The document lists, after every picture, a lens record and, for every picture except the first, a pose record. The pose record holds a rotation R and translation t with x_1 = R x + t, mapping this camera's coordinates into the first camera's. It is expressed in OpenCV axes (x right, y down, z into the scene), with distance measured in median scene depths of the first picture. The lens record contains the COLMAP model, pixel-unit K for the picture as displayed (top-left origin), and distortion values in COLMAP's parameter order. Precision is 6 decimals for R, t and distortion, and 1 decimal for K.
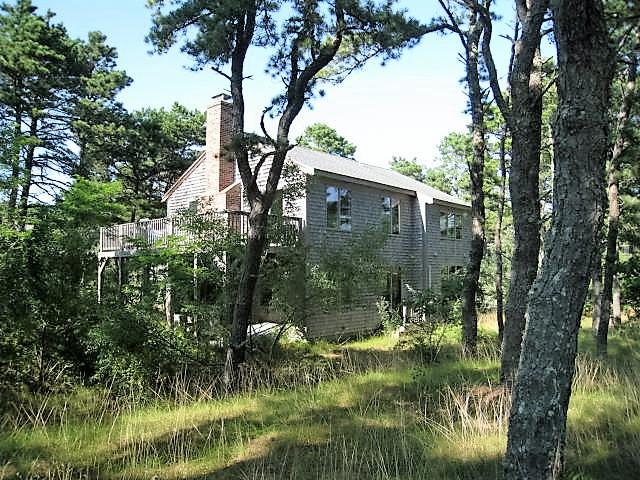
lens RADIAL K [[553.5, 0, 320.0], [0, 553.5, 240.0], [0, 0, 1]] dist [-0.113409, 0.020463]
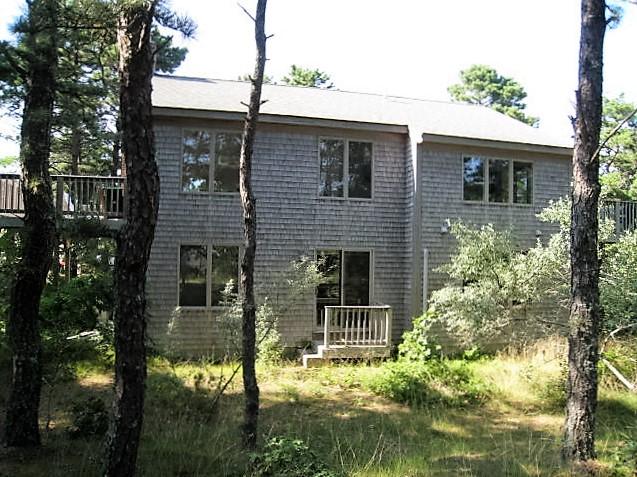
lens RADIAL K [[530.4, 0, 320.3], [0, 530.4, 240.0], [0, 0, 1]] dist [-0.140094, 0.087586]
pose [[0.810308, 0.002855, -0.585997, 0.507098], [0.017099, 0.999447, 0.028514, 0.022155], [0.585754, -0.033126, 0.809811, 0.553572]]
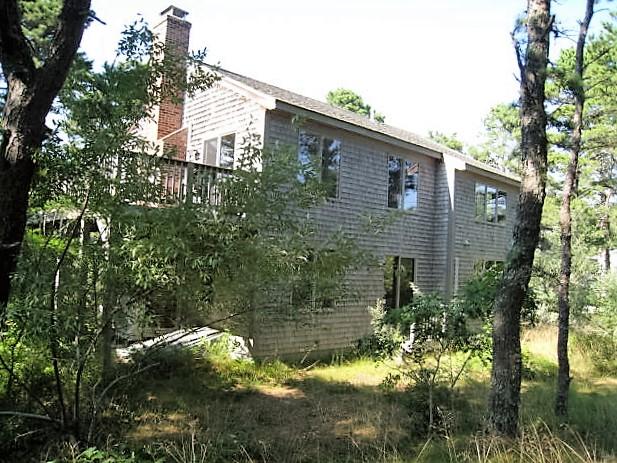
lens RADIAL K [[533.6, 0, 308.5], [0, 533.6, 231.5], [0, 0, 1]] dist [-0.113409, 0.020463]
pose [[0.992728, 0.044404, -0.111888, 0.096674], [-0.044240, 0.999013, 0.003948, 0.021931], [0.111953, 0.001031, 0.993713, 0.346316]]
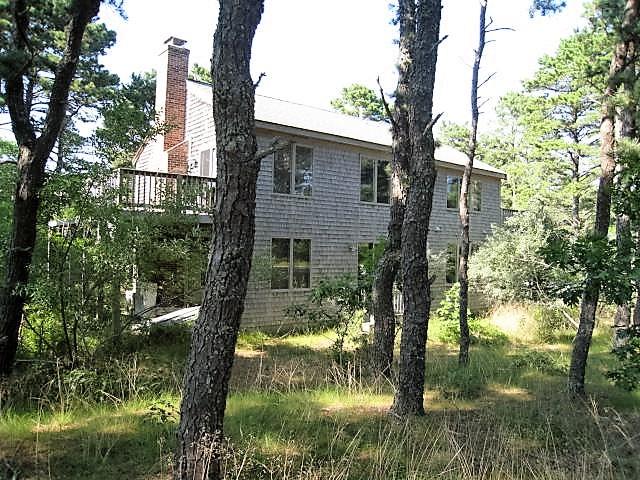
lens RADIAL K [[537.7, 0, 326.6], [0, 537.7, 234.3], [0, 0, 1]] dist [-0.110284, -0.000653]
pose [[0.984397, 0.020264, -0.174790, 0.219639], [-0.013464, 0.999109, 0.040003, 0.005946], [0.175445, -0.037026, 0.983793, 0.228254]]
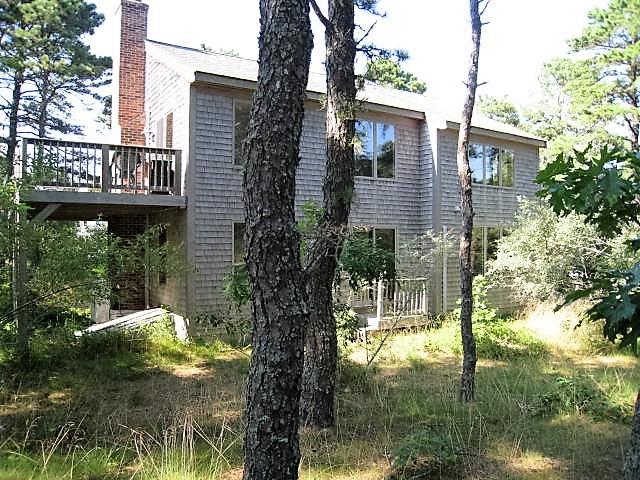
lens RADIAL K [[532.9, 0, 321.8], [0, 532.9, 241.5], [0, 0, 1]] dist [-0.140094, 0.087586]
pose [[0.960205, 0.001451, -0.279291, 0.270964], [0.015807, 0.998101, 0.059528, 0.029865], [0.278847, -0.061574, 0.958360, 0.418329]]
